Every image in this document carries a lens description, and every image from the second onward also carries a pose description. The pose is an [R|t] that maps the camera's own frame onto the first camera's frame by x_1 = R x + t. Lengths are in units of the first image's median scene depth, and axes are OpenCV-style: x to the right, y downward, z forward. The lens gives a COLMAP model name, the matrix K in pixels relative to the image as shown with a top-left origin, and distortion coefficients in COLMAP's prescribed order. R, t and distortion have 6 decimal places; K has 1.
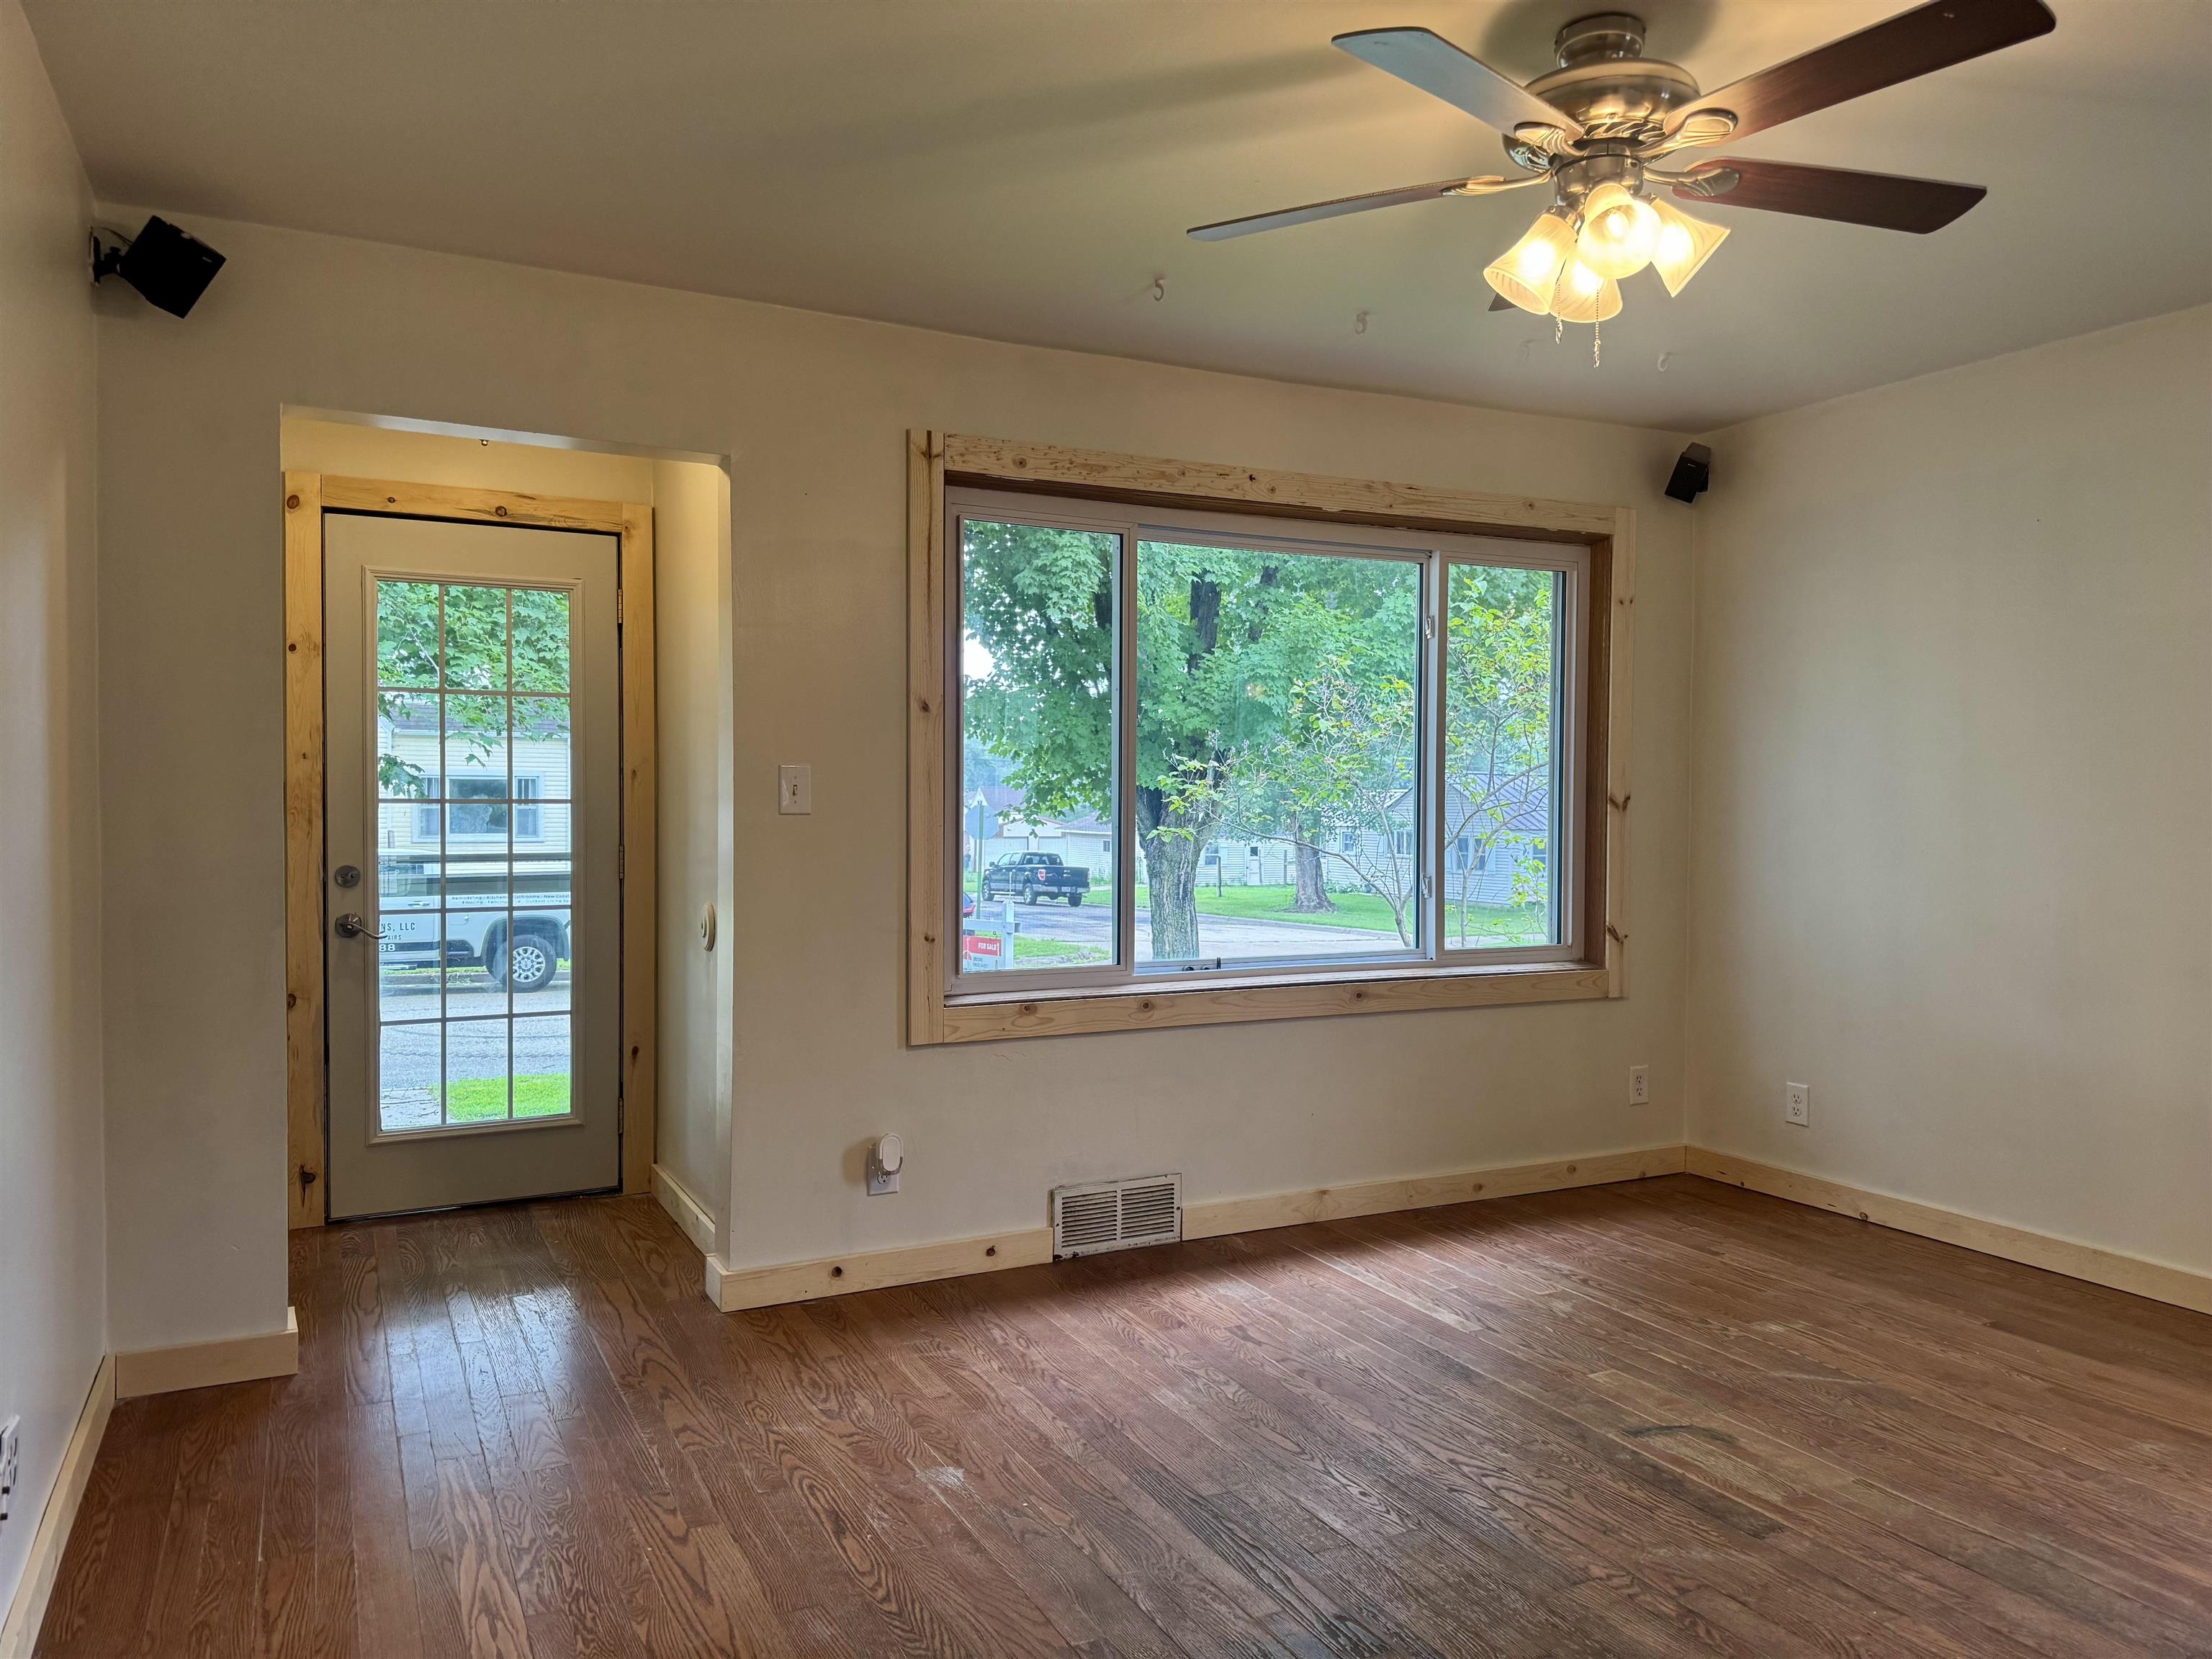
lens RADIAL K [[1556.9, 0, 1096.8], [0, 1556.9, 825.9], [0, 0, 1]] dist [0.184923, -0.378783]
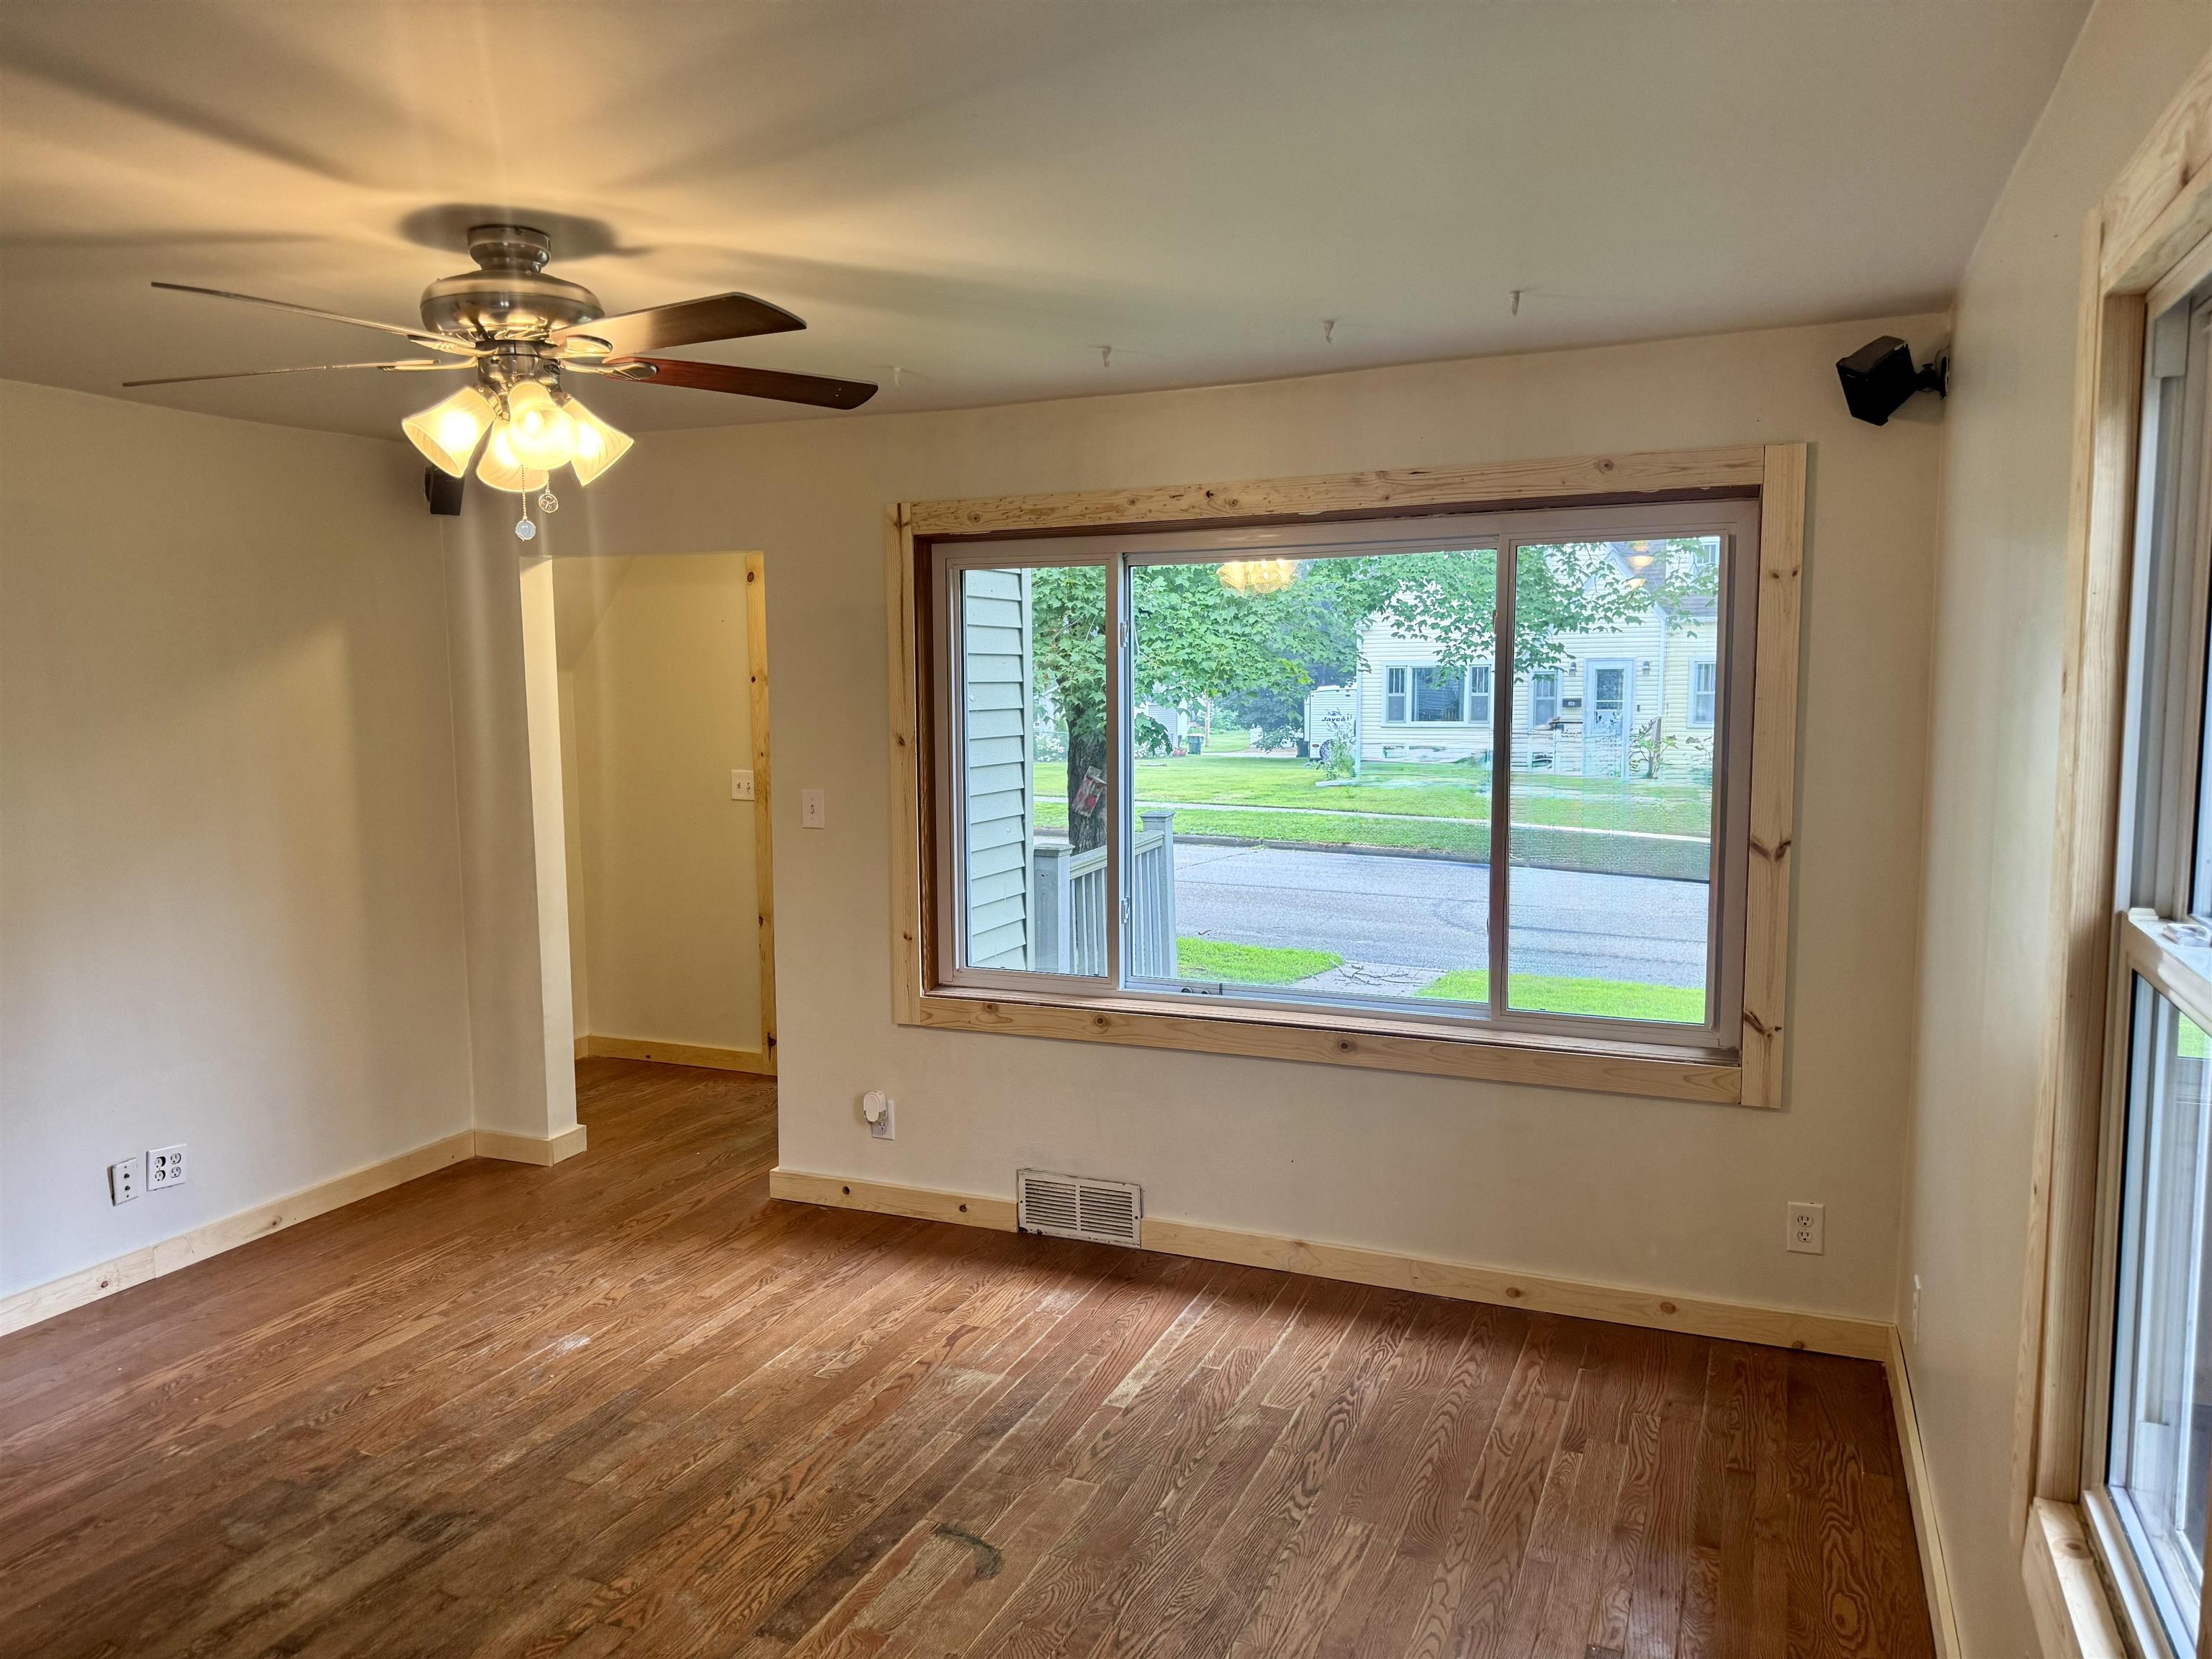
lens RADIAL K [[1556.9, 0, 1096.8], [0, 1556.9, 825.9], [0, 0, 1]] dist [0.184923, -0.378783]
pose [[0.631915, 0.065266, -0.772285, 0.857085], [0.000472, 0.996415, 0.084593, -0.107054], [0.775037, -0.053820, 0.629619, 0.354150]]
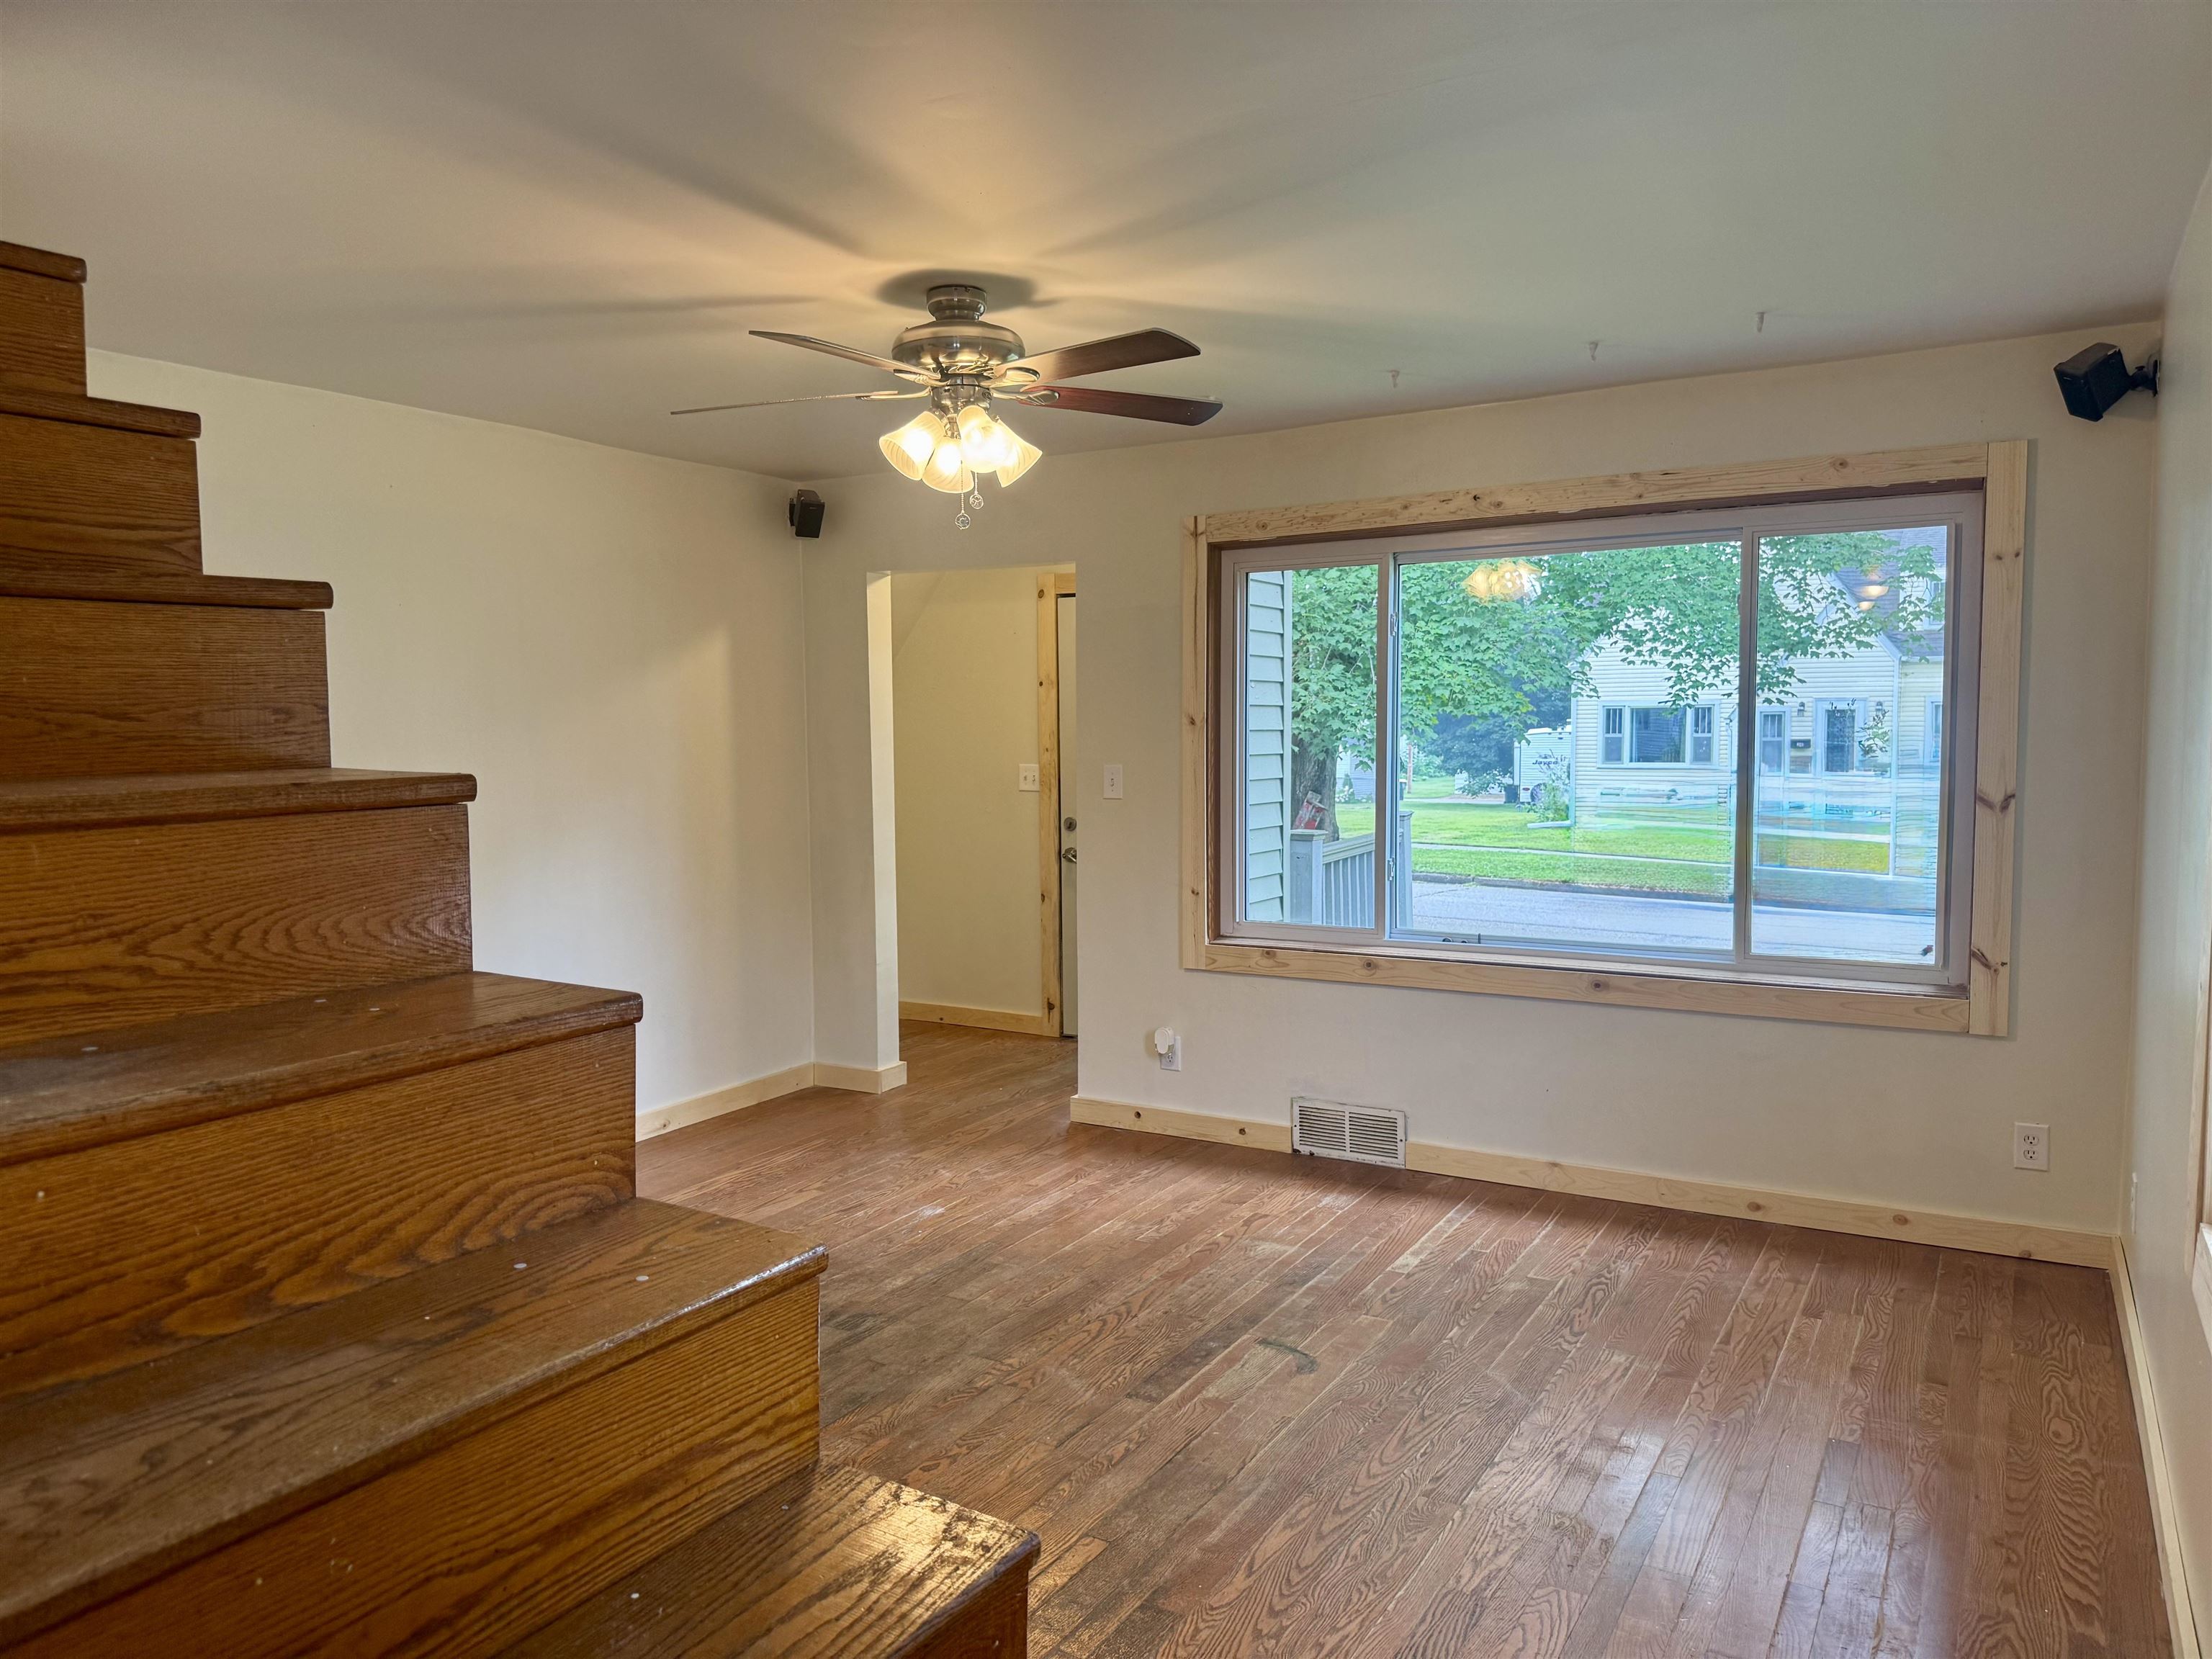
lens RADIAL K [[1565.2, 0, 1101.9], [0, 1565.2, 824.0], [0, 0, 1]] dist [0.104547, -0.148700]
pose [[0.534152, 0.044691, -0.844206, 0.953054], [-0.002451, 0.998679, 0.051318, -0.053877], [0.845385, -0.025343, 0.533556, 0.199601]]
